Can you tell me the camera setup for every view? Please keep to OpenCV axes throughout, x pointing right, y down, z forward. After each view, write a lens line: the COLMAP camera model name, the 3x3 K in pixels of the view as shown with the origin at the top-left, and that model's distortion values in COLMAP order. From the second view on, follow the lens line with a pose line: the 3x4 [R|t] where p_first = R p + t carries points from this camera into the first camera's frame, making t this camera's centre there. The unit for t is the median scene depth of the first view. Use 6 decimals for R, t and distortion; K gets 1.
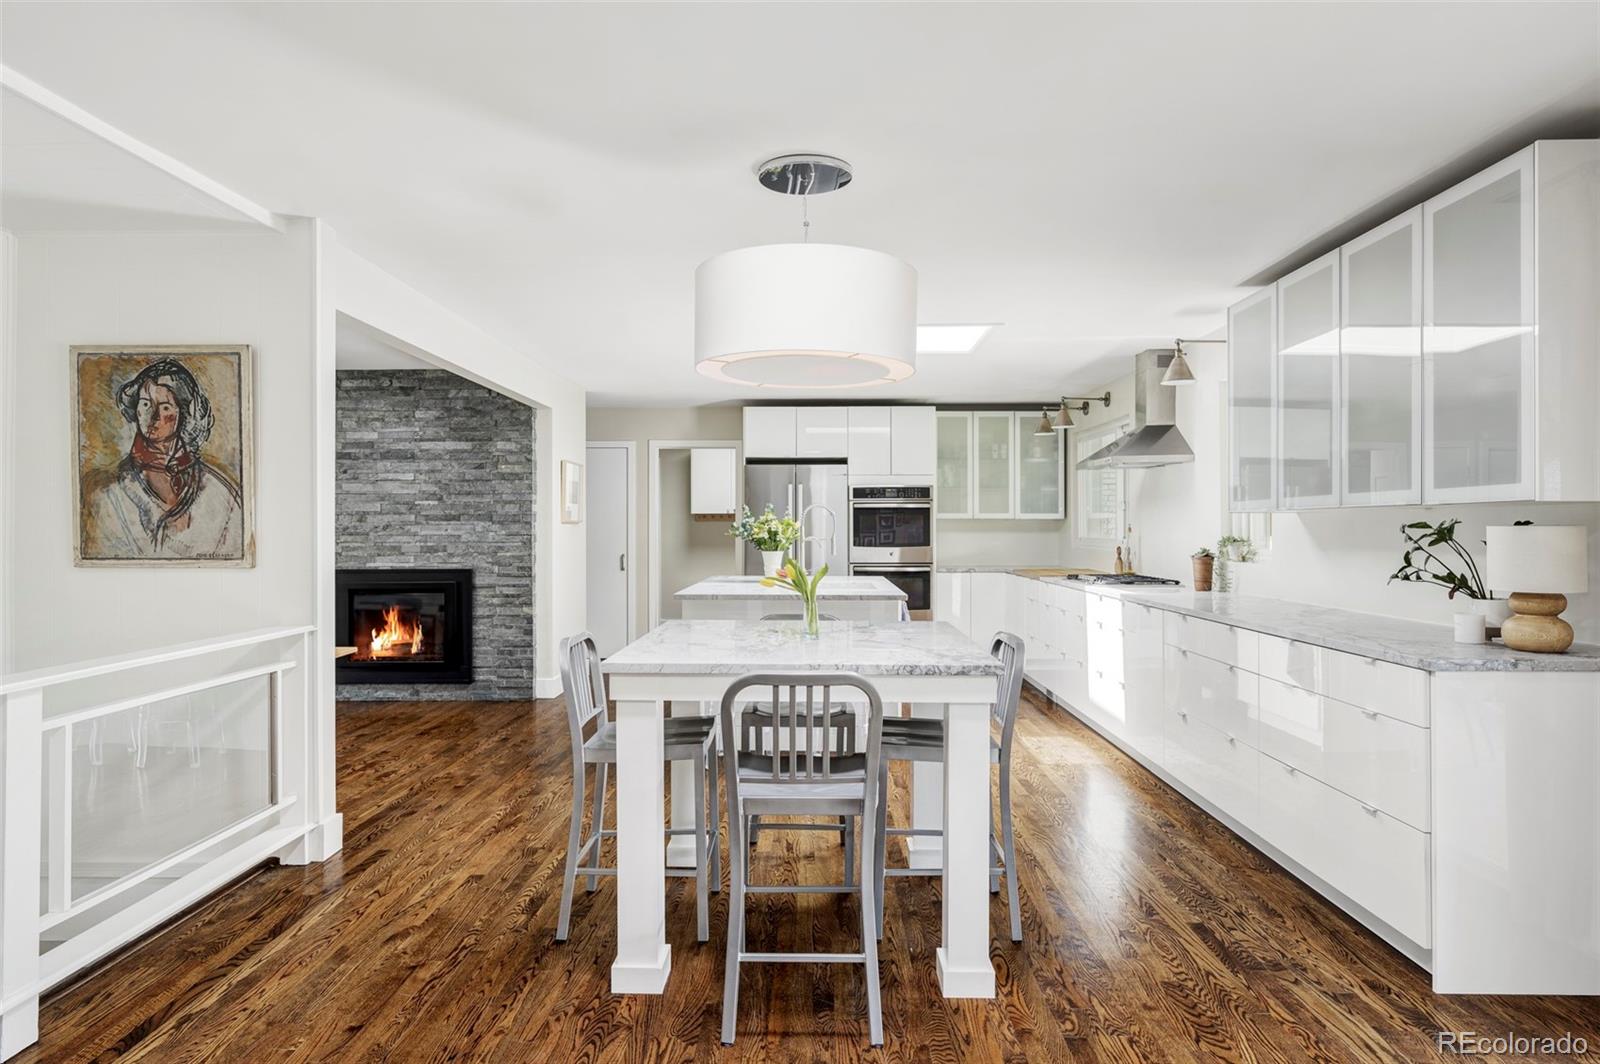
lens RADIAL K [[892.1, 0, 796.0], [0, 892.1, 520.8], [0, 0, 1]] dist [-0.001560, 0.001108]
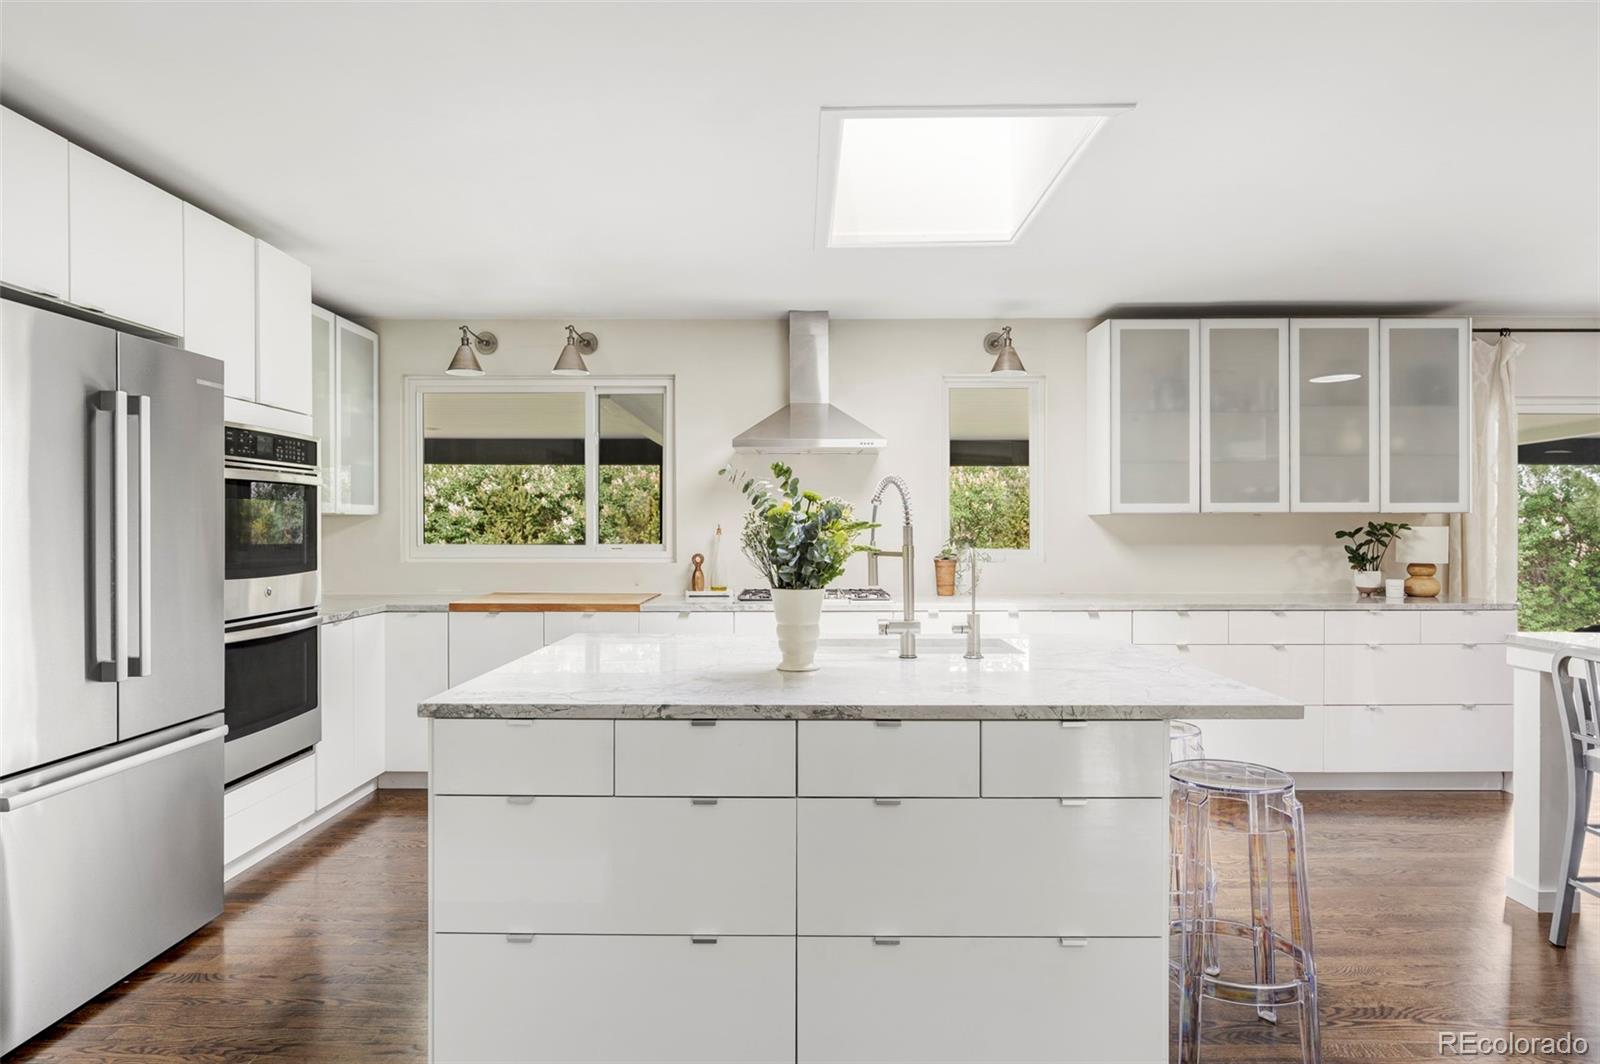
lens RADIAL K [[901.7, 0, 800.0], [0, 901.7, 532.0], [0, 0, 1]] dist [-0.000460, 0.000177]
pose [[-0.014796, -0.005226, 0.999877, -0.326139], [-0.005693, 0.999971, 0.005143, 0.005114], [-0.999874, -0.005616, -0.014825, 0.775040]]
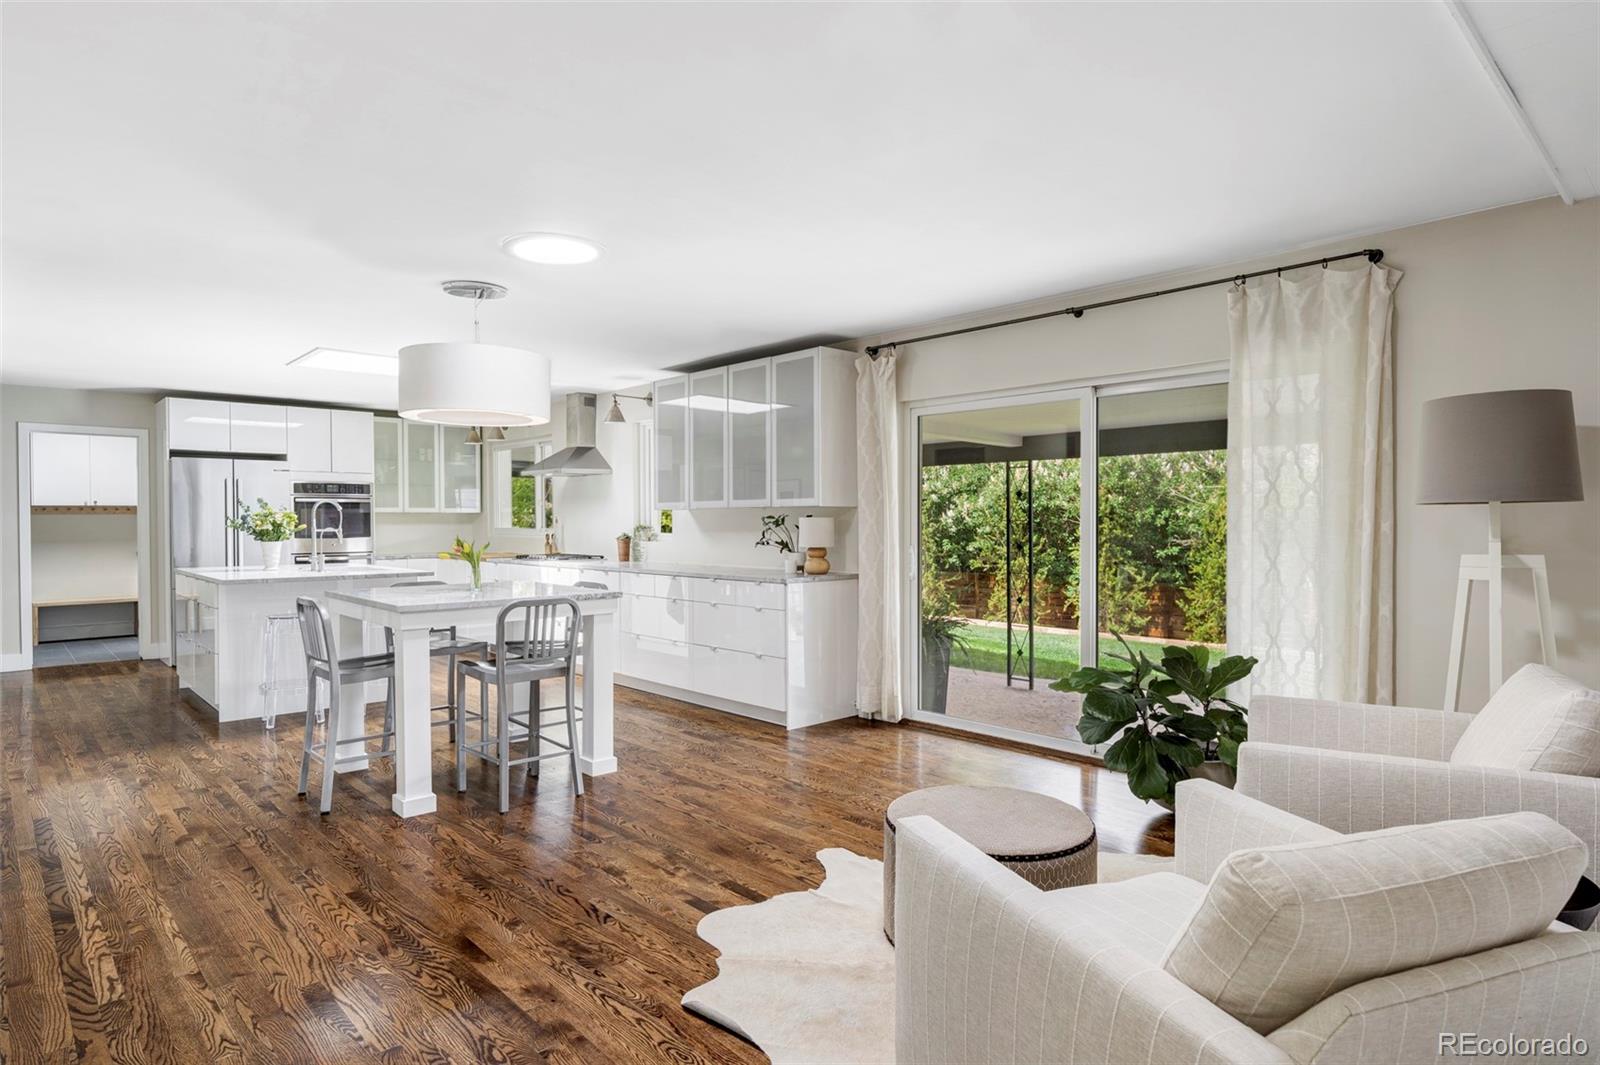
lens RADIAL K [[892.1, 0, 796.0], [0, 892.1, 521.3], [0, 0, 1]] dist [-0.001560, 0.001108]
pose [[0.718551, -0.003394, 0.695466, -0.251012], [-0.001700, 0.999977, 0.006637, 0.000394], [-0.695472, -0.005951, 0.718528, -0.185592]]
